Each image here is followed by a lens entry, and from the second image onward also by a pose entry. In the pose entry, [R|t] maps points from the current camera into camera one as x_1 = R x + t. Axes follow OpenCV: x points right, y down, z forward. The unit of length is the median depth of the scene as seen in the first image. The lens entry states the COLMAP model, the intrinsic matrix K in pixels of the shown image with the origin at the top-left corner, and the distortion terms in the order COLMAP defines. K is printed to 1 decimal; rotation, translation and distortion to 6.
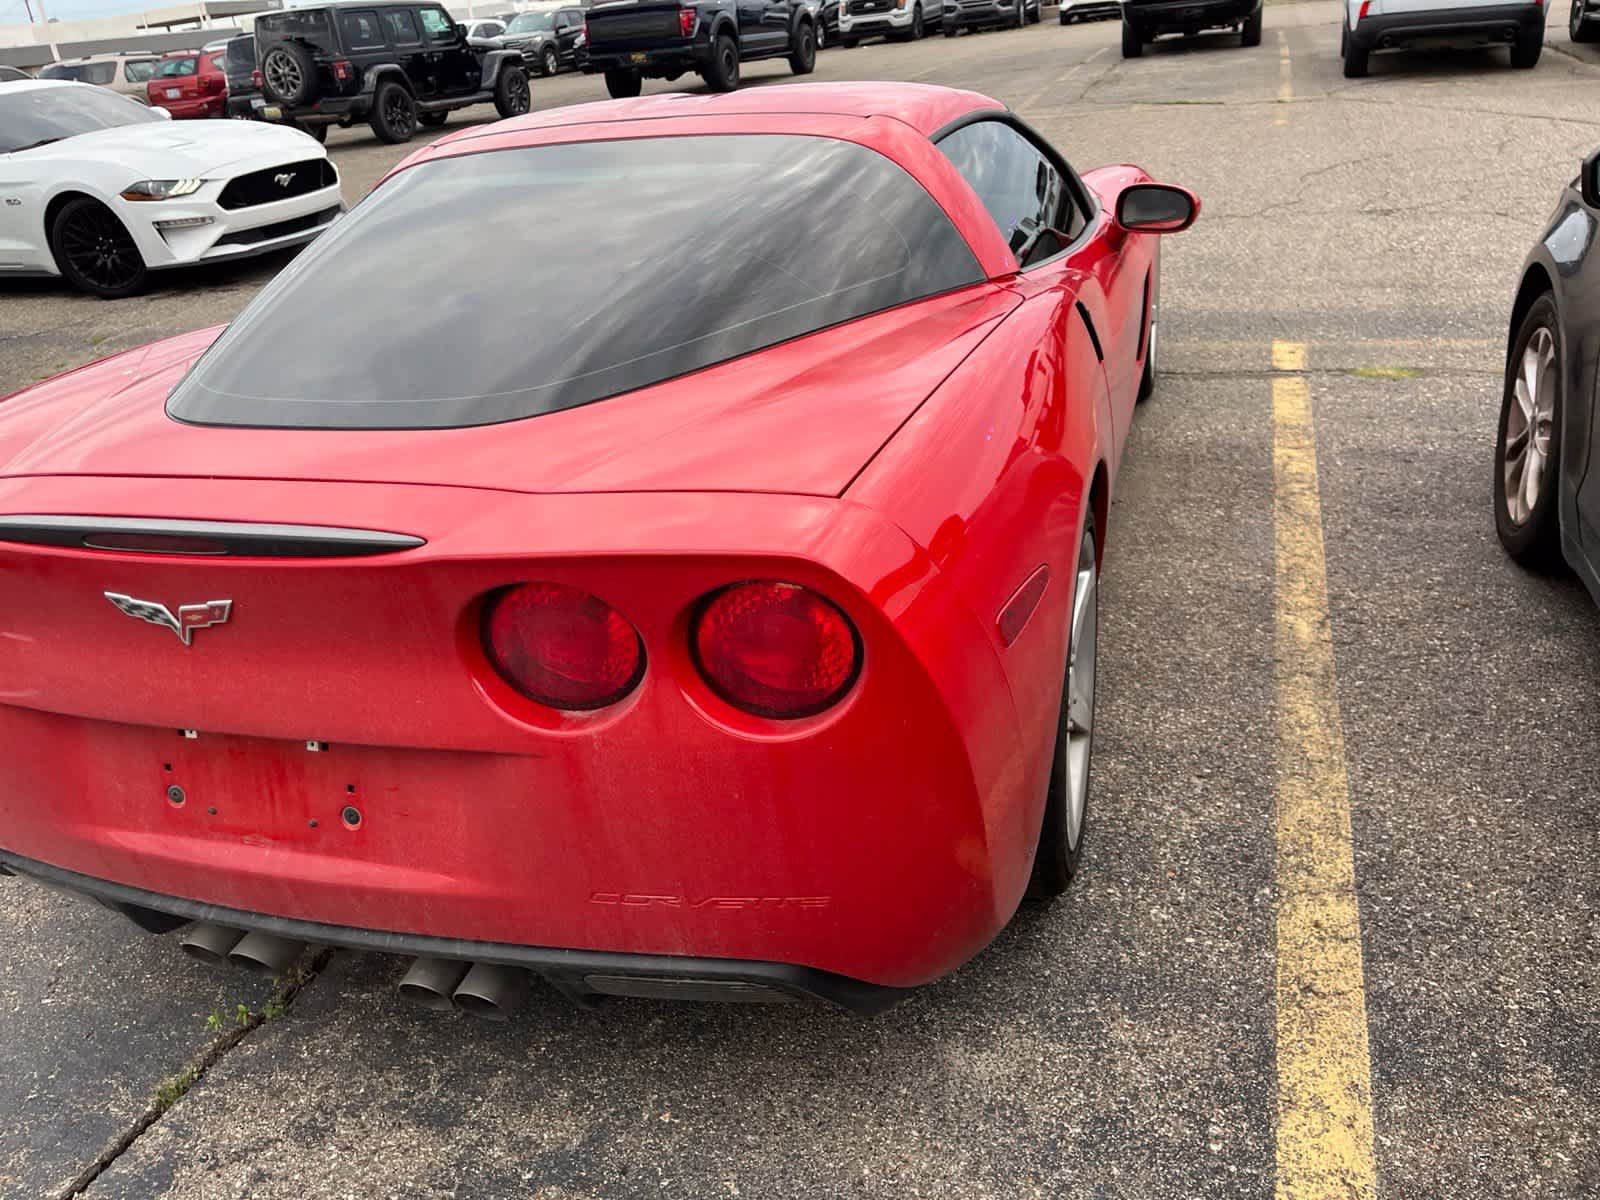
lens RADIAL K [[1212.6, 0, 785.2], [0, 1212.6, 603.9], [0, 0, 1]] dist [0.078427, -0.107910]
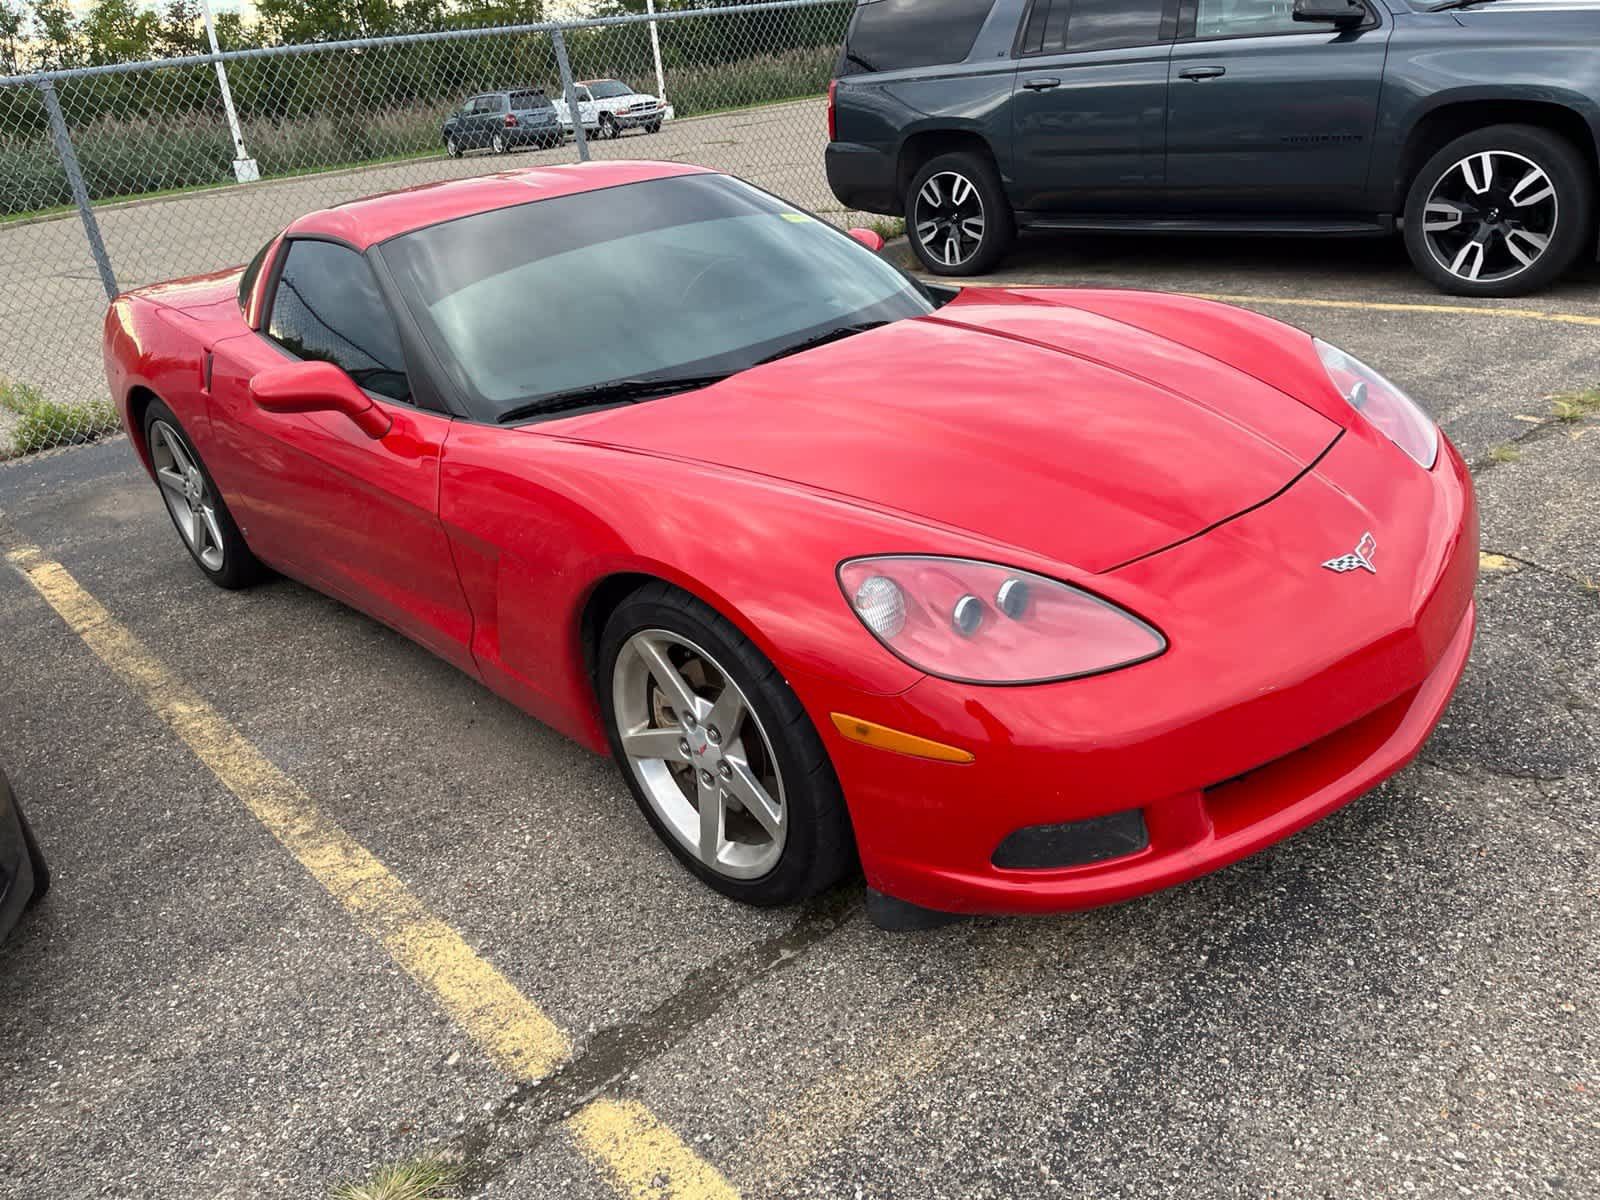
lens RADIAL K [[1211.6, 0, 785.4], [0, 1211.6, 592.4], [0, 0, 1]] dist [0.081514, -0.112533]
pose [[-0.473158, 0.486030, -0.734776, 0.927750], [-0.243881, 0.729187, 0.639381, -0.932345], [0.846548, 0.481726, -0.226487, 1.639864]]
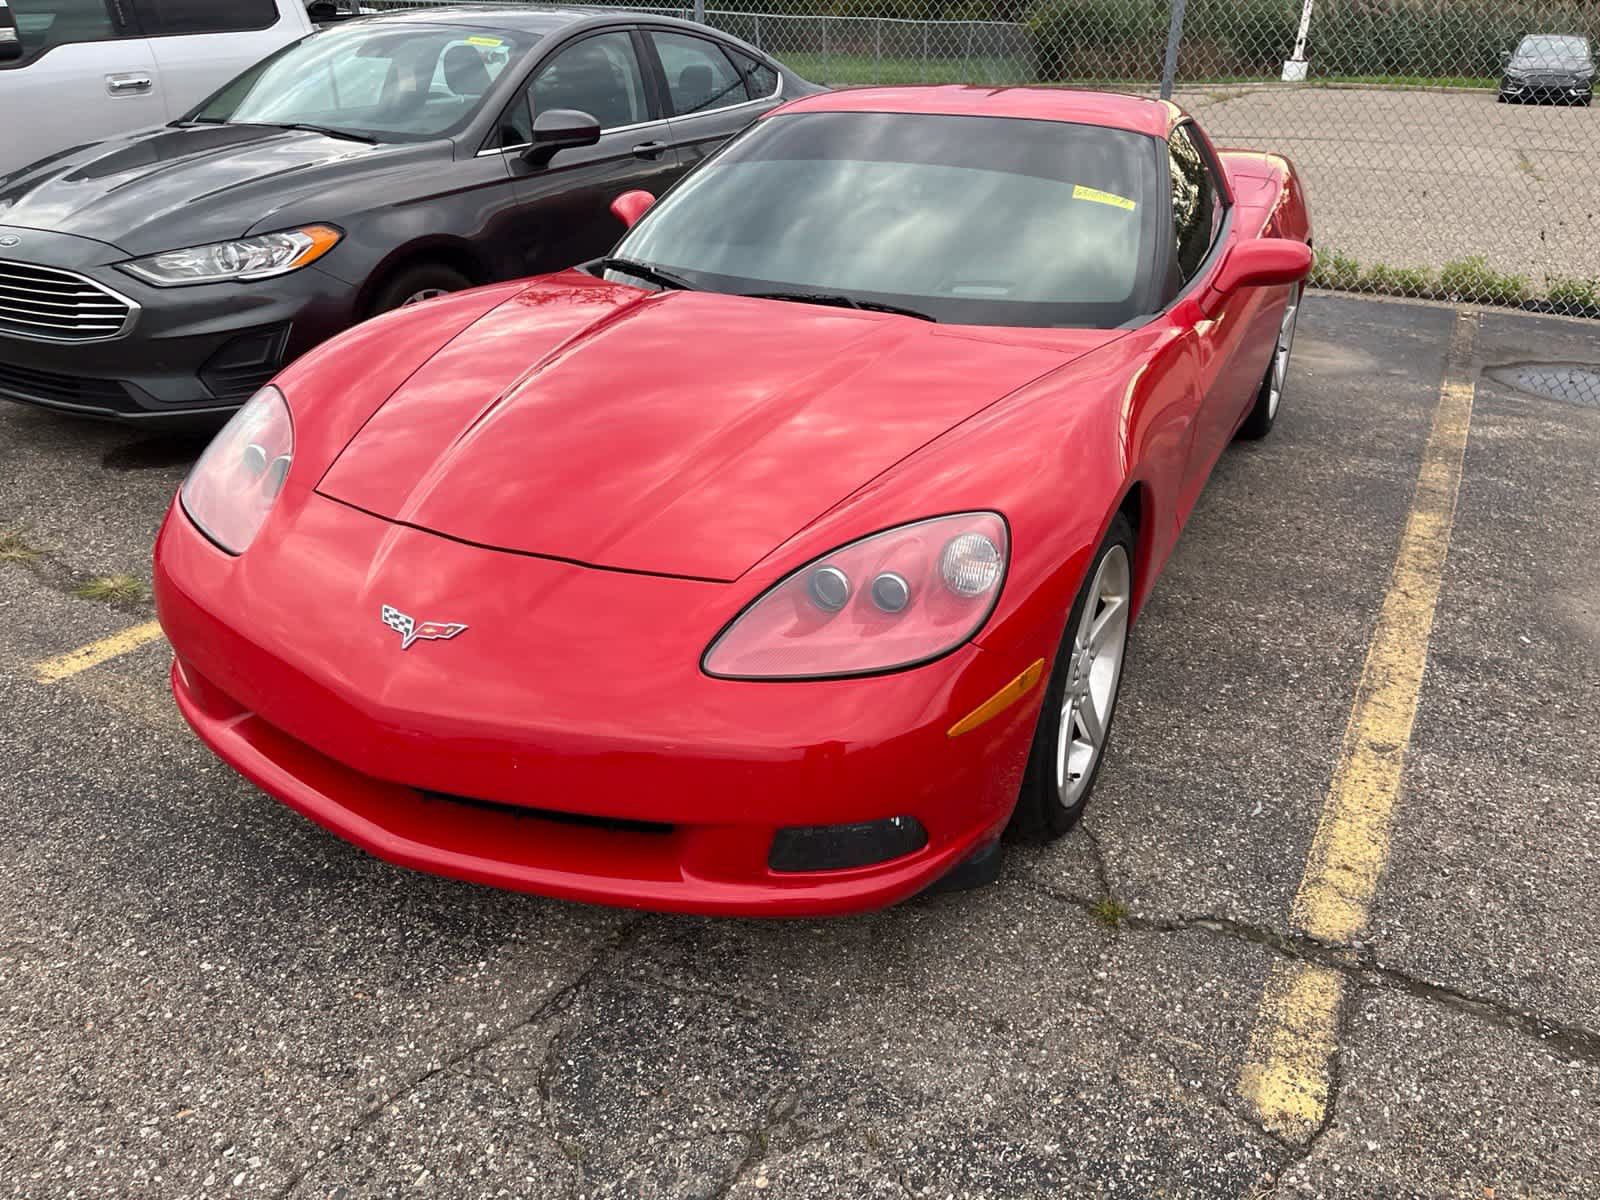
lens RADIAL K [[1212.6, 0, 821.5], [0, 1212.6, 575.2], [0, 0, 1]] dist [0.078427, -0.107910]
pose [[-0.986090, 0.020761, 0.164909, -0.103012], [0.140430, 0.634816, 0.759795, -1.049763], [-0.088913, 0.772385, -0.628901, 2.123908]]
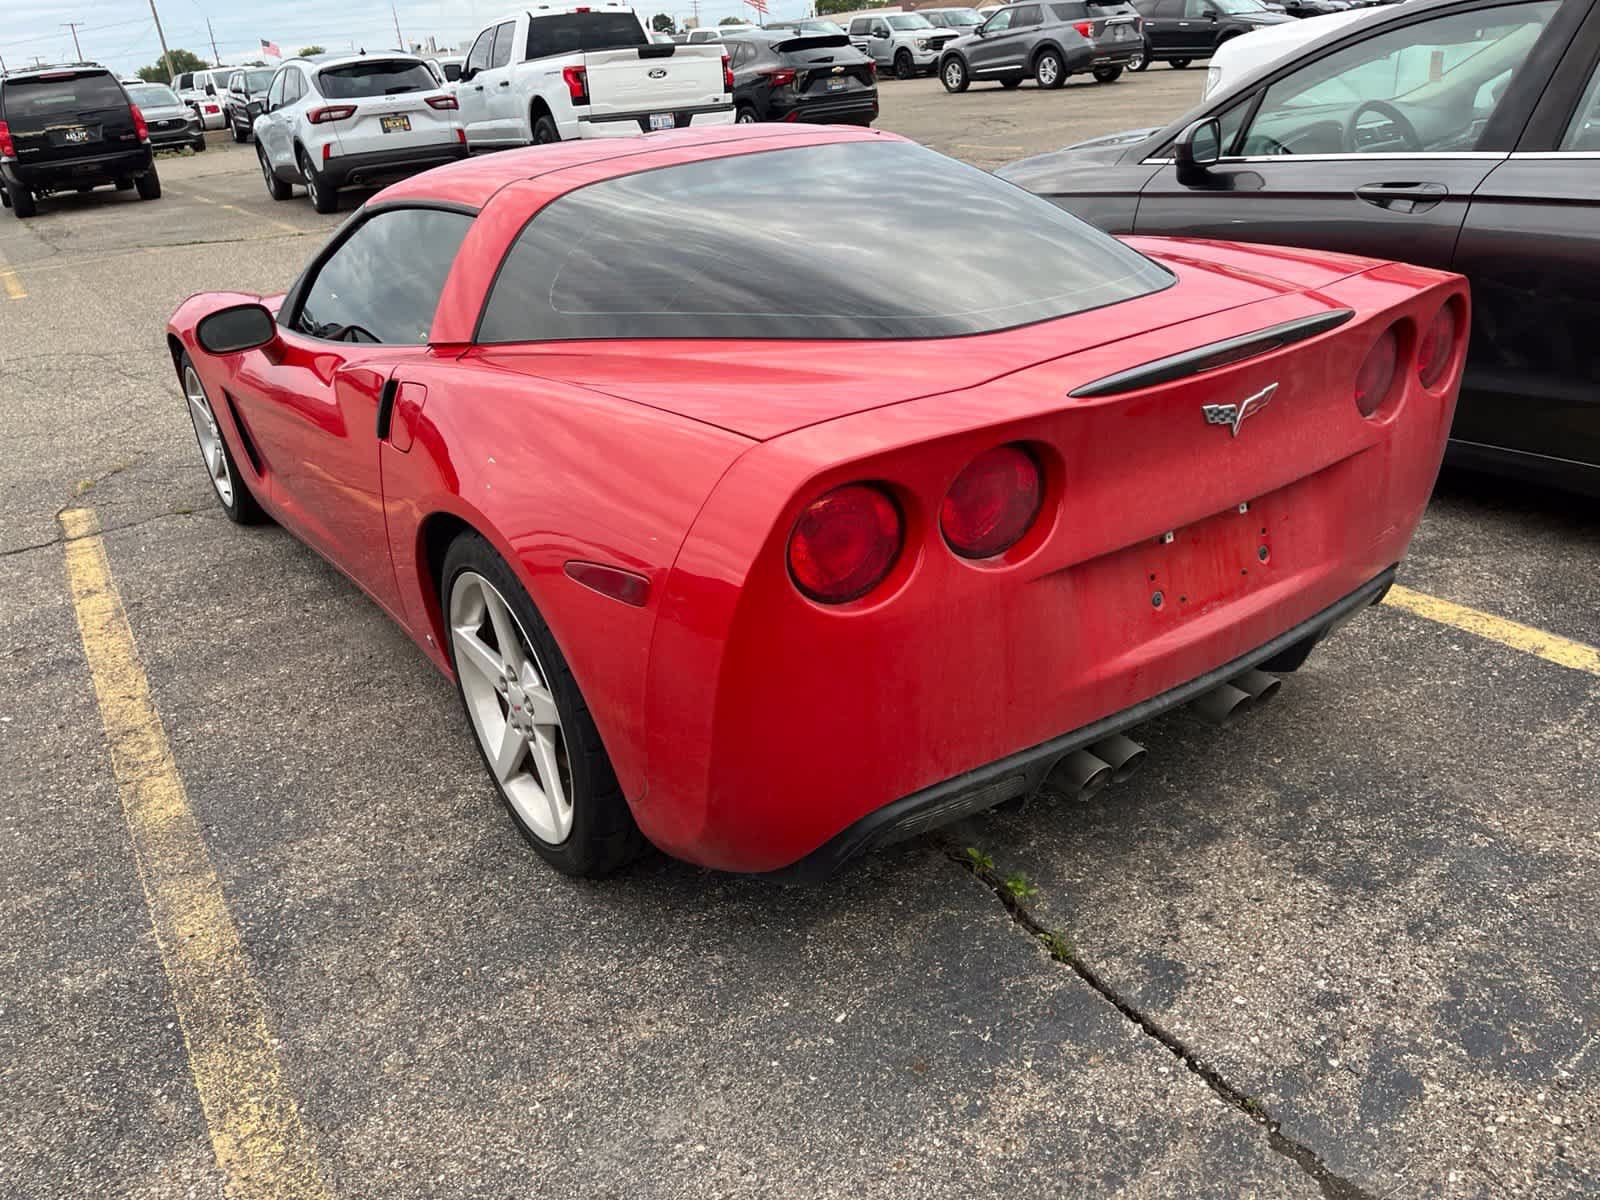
lens RADIAL K [[1212.6, 0, 786.3], [0, 1212.6, 611.5], [0, 0, 1]] dist [0.078427, -0.107910]
pose [[0.613237, -0.288720, 0.735242, -0.866181], [0.370367, 0.927243, 0.055207, -0.020811], [-0.697688, 0.238455, 0.675552, 0.232149]]
